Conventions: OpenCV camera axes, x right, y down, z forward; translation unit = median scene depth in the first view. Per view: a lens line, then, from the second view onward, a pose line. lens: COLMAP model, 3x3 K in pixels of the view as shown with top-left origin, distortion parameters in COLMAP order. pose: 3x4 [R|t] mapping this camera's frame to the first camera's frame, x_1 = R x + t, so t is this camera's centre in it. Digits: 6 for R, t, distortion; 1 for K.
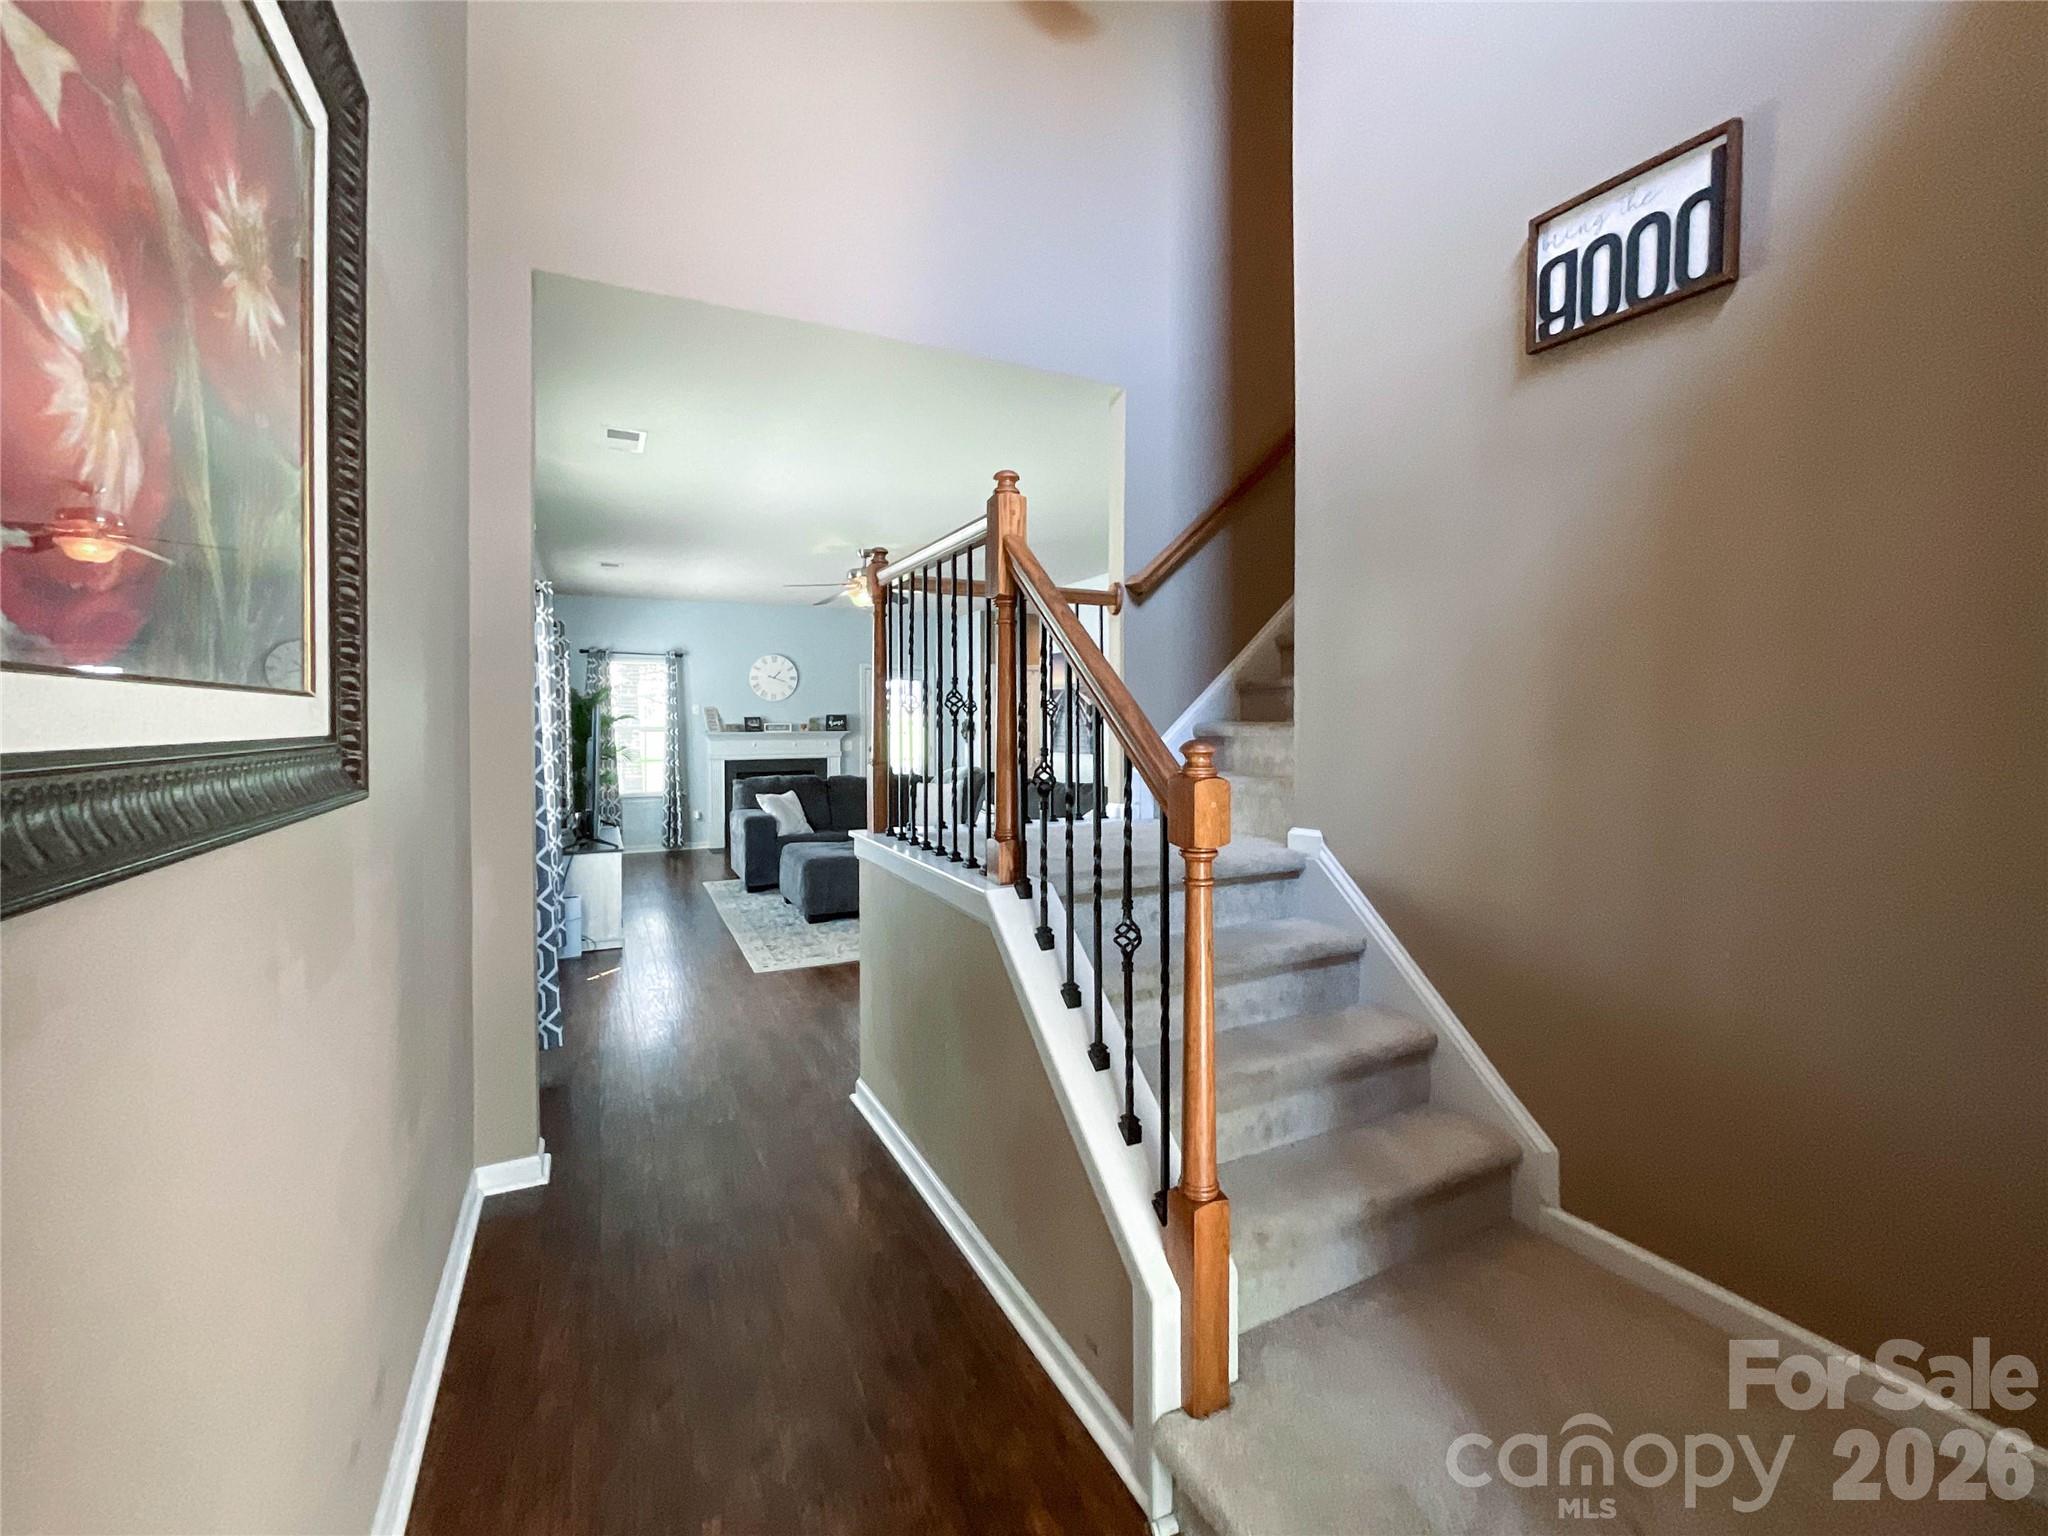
lens RADIAL K [[864.7, 0, 1032.2], [0, 864.7, 736.6], [0, 0, 1]] dist [-0.020097, 0.009608]
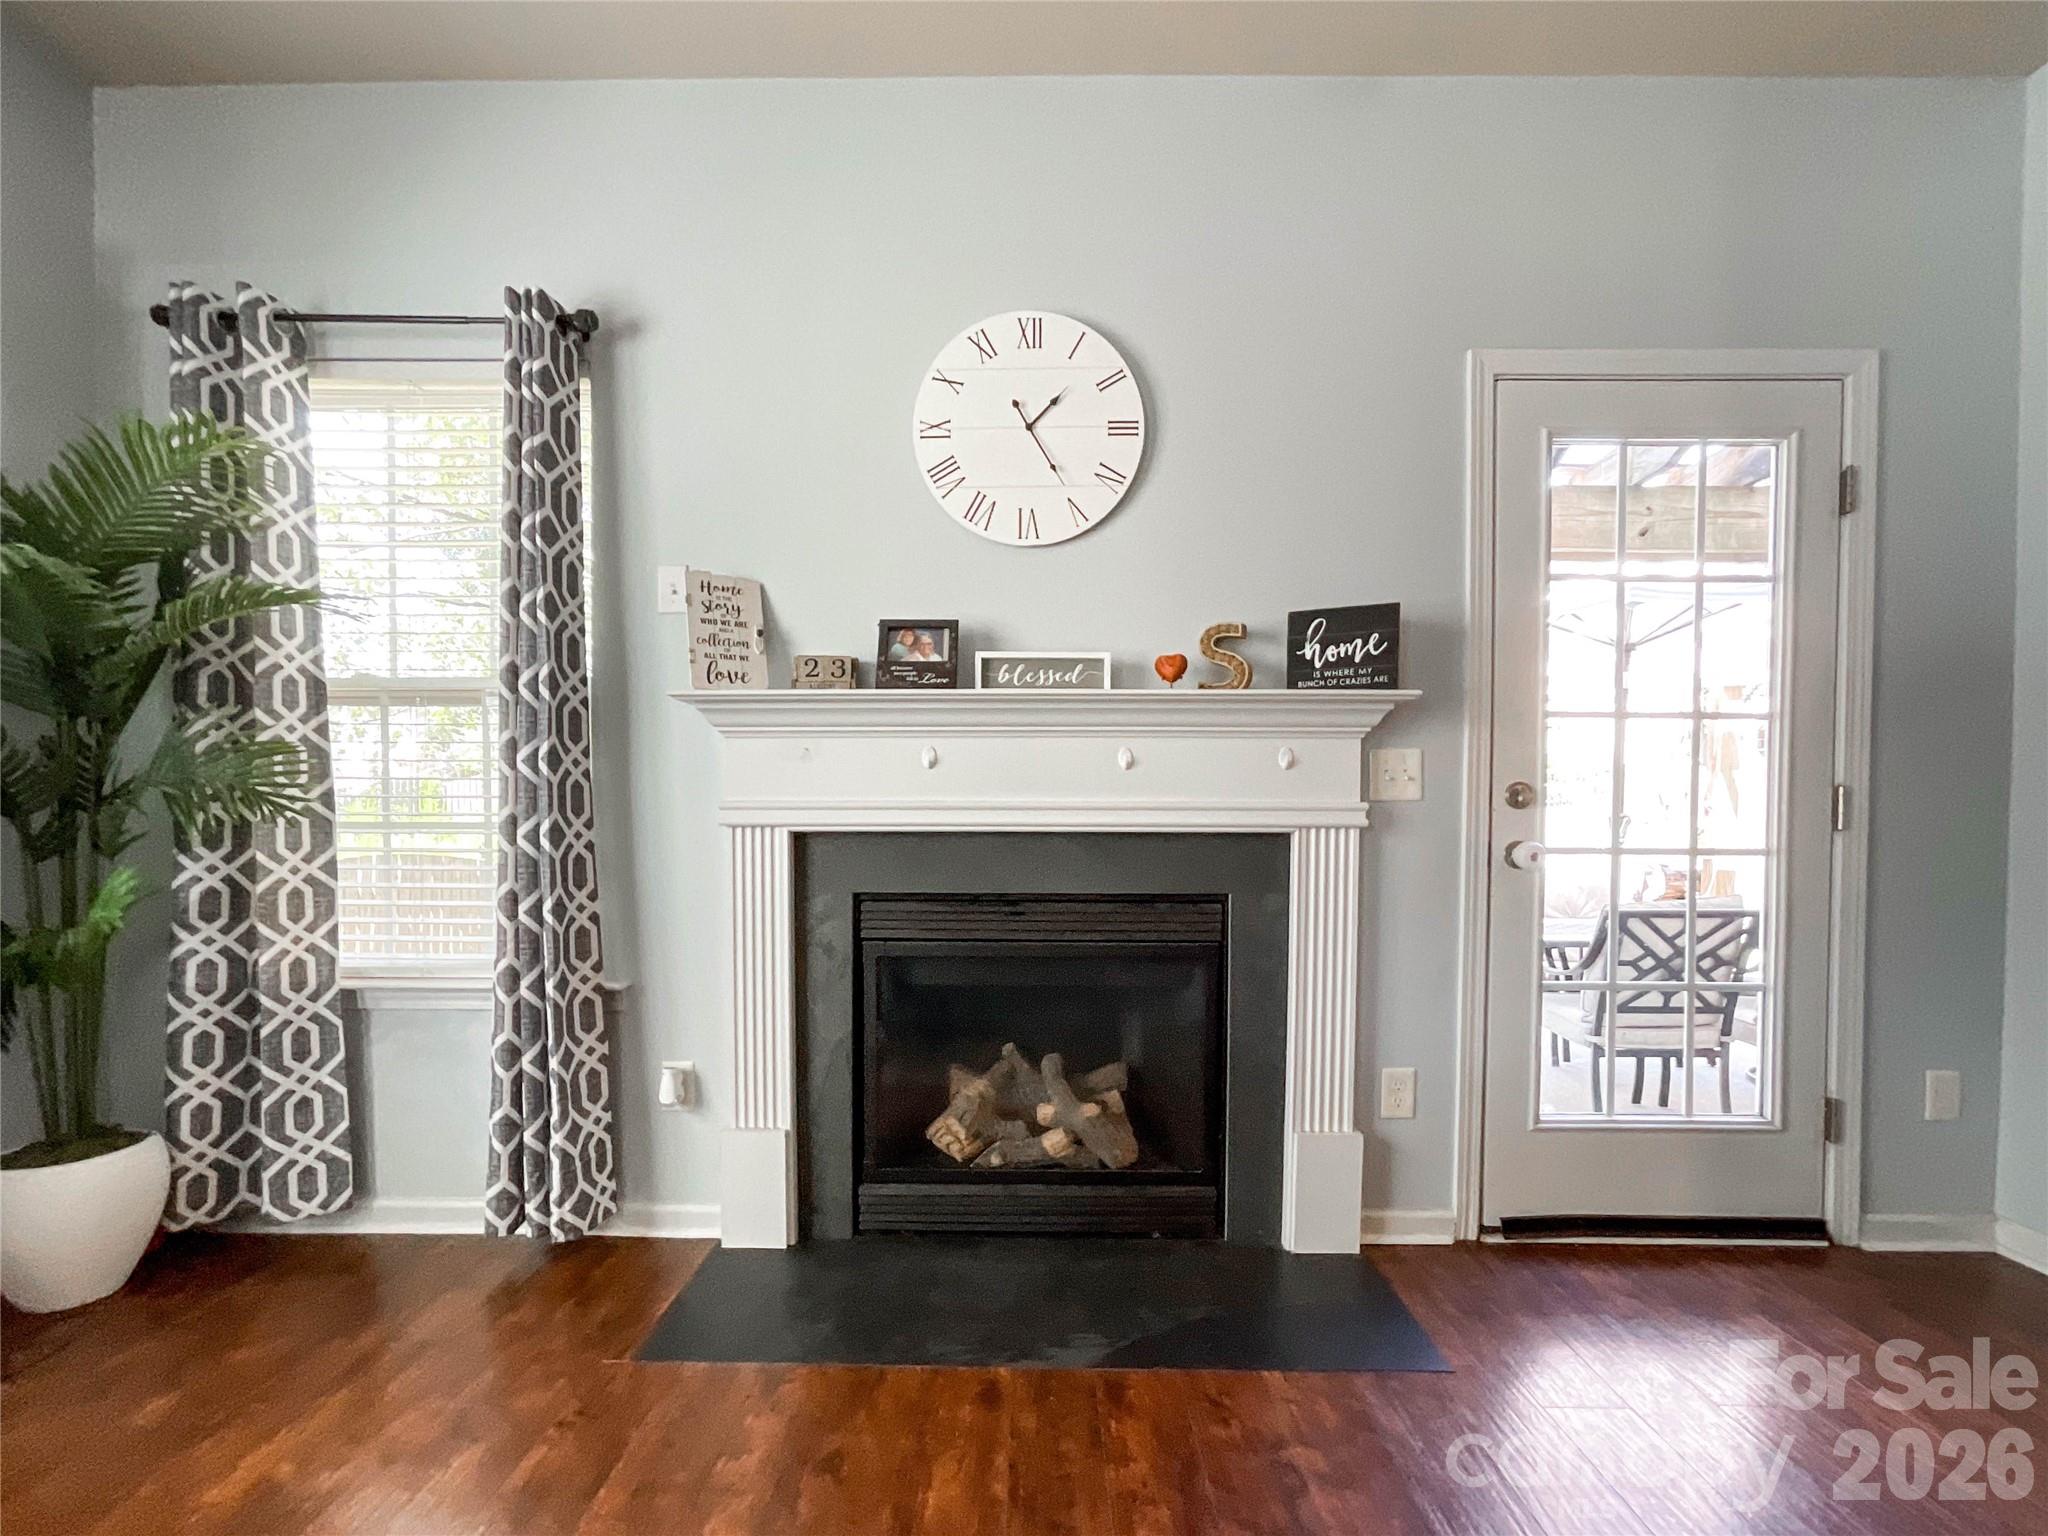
lens RADIAL K [[864.7, 0, 1024.3], [0, 864.7, 824.2], [0, 0, 1]] dist [-0.020097, 0.009608]
pose [[0.879825, 0.016170, -0.475023, -0.217078], [-0.013376, 0.999868, 0.009262, 0.023980], [0.475110, -0.001795, 0.879925, 0.878343]]
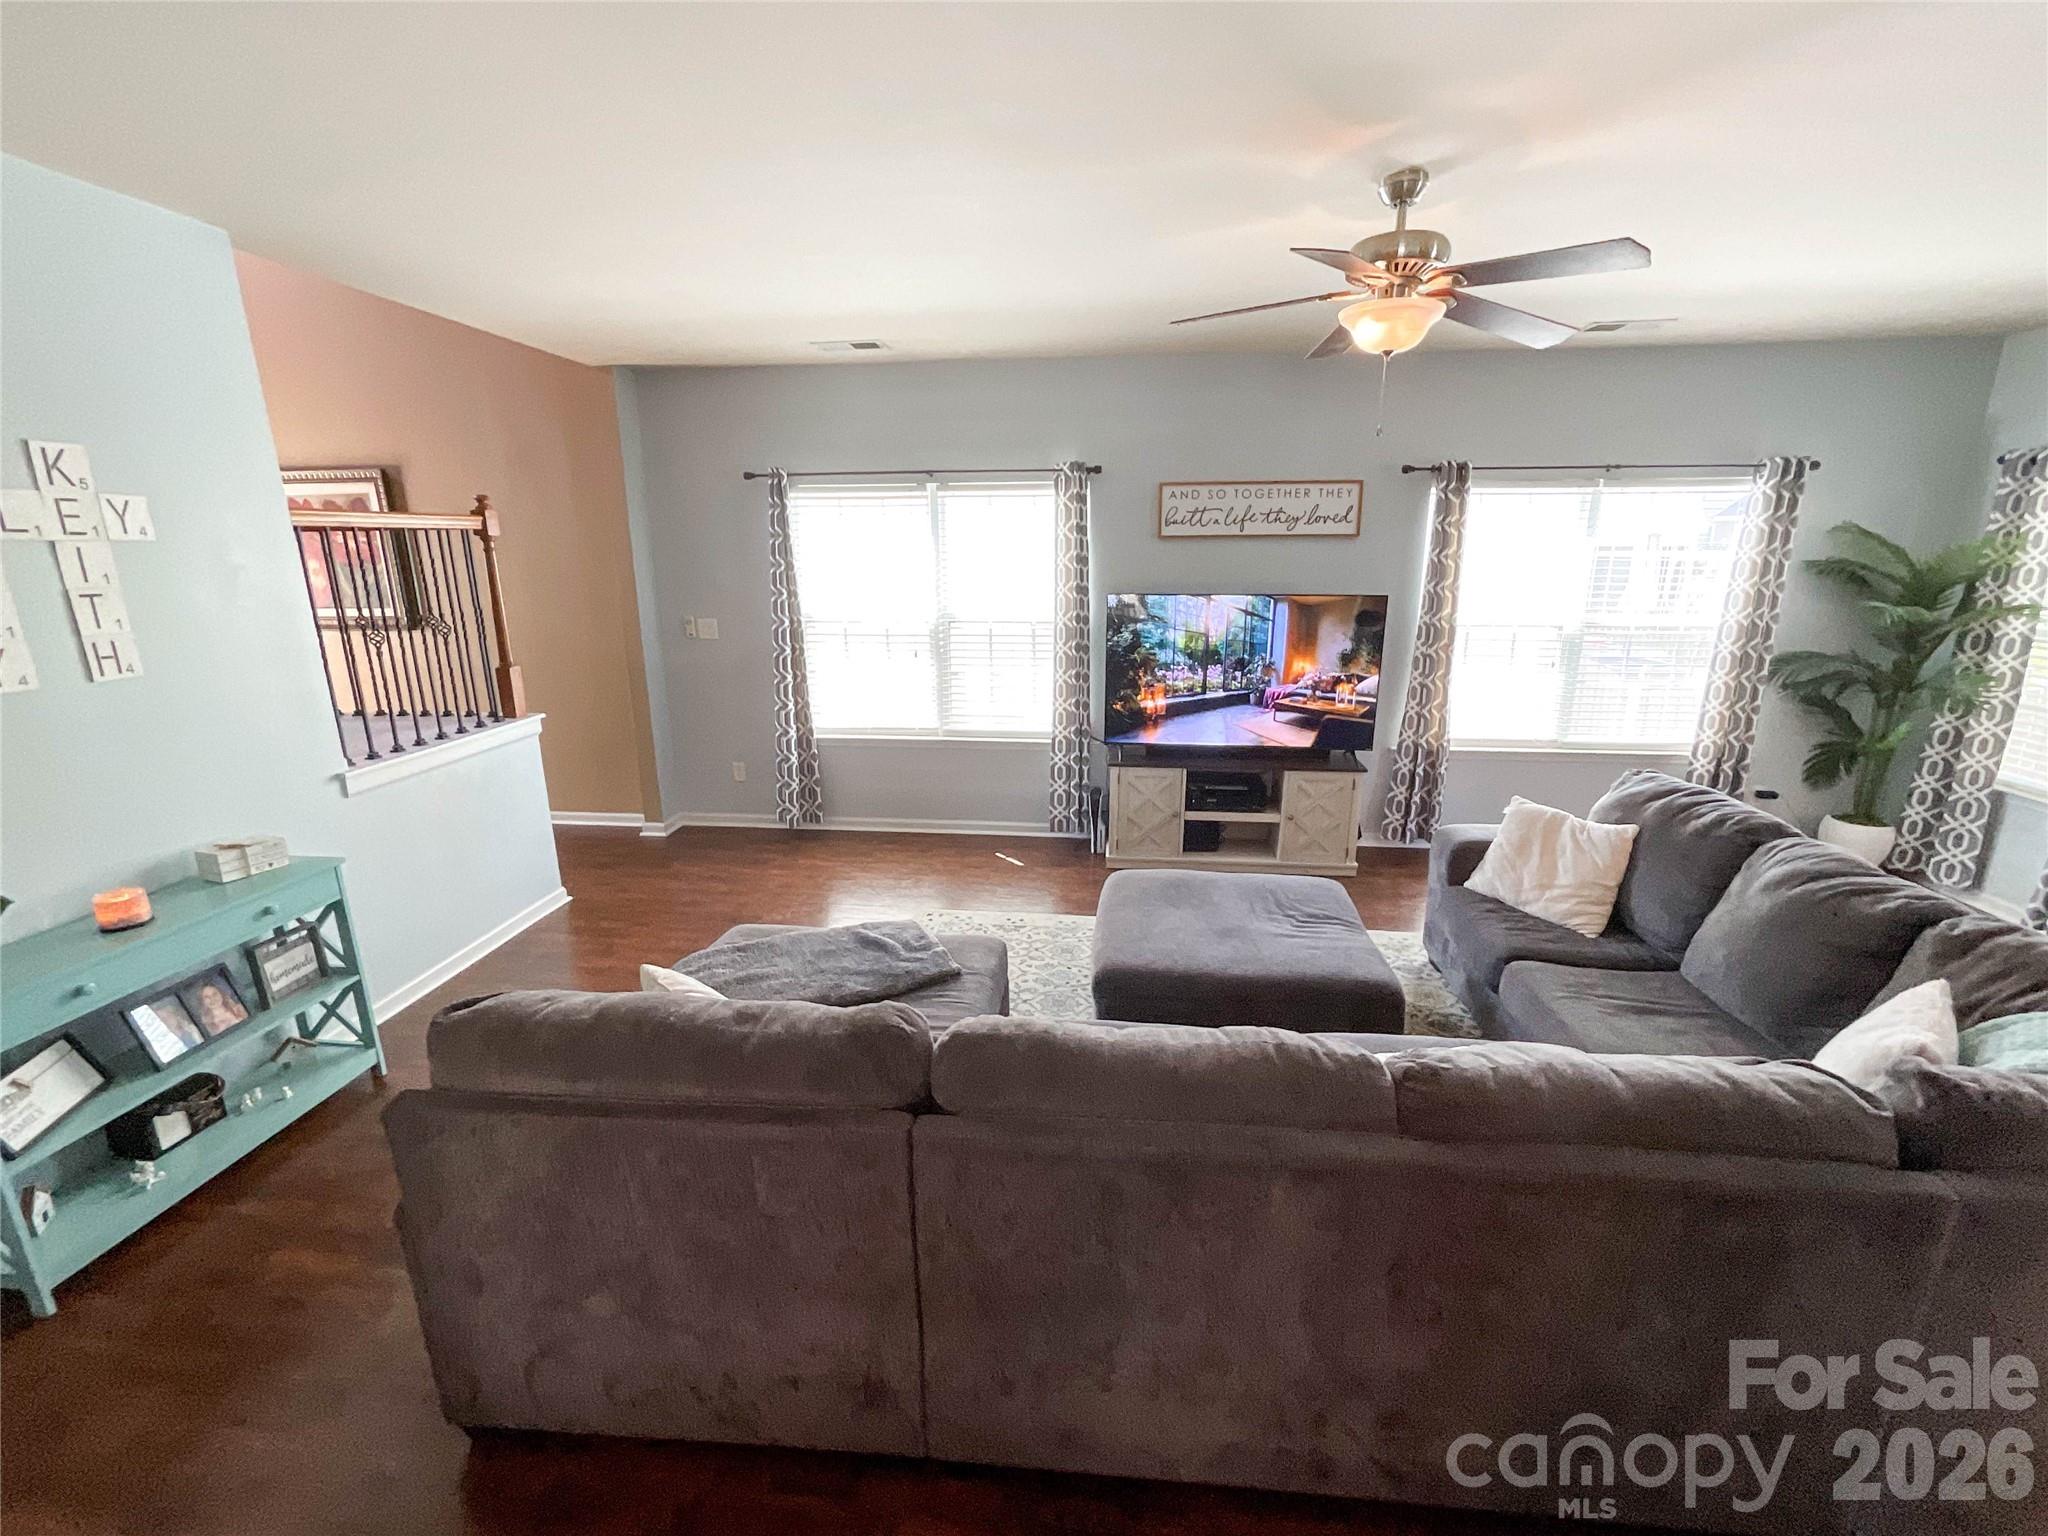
lens RADIAL K [[864.7, 0, 1039.4], [0, 864.7, 774.1], [0, 0, 1]] dist [-0.020097, 0.009608]
pose [[-0.543748, 0.223782, -0.808863, 0.165616], [-0.005927, 0.962747, 0.270340, -0.056975], [0.839227, 0.151791, -0.522166, 0.799063]]
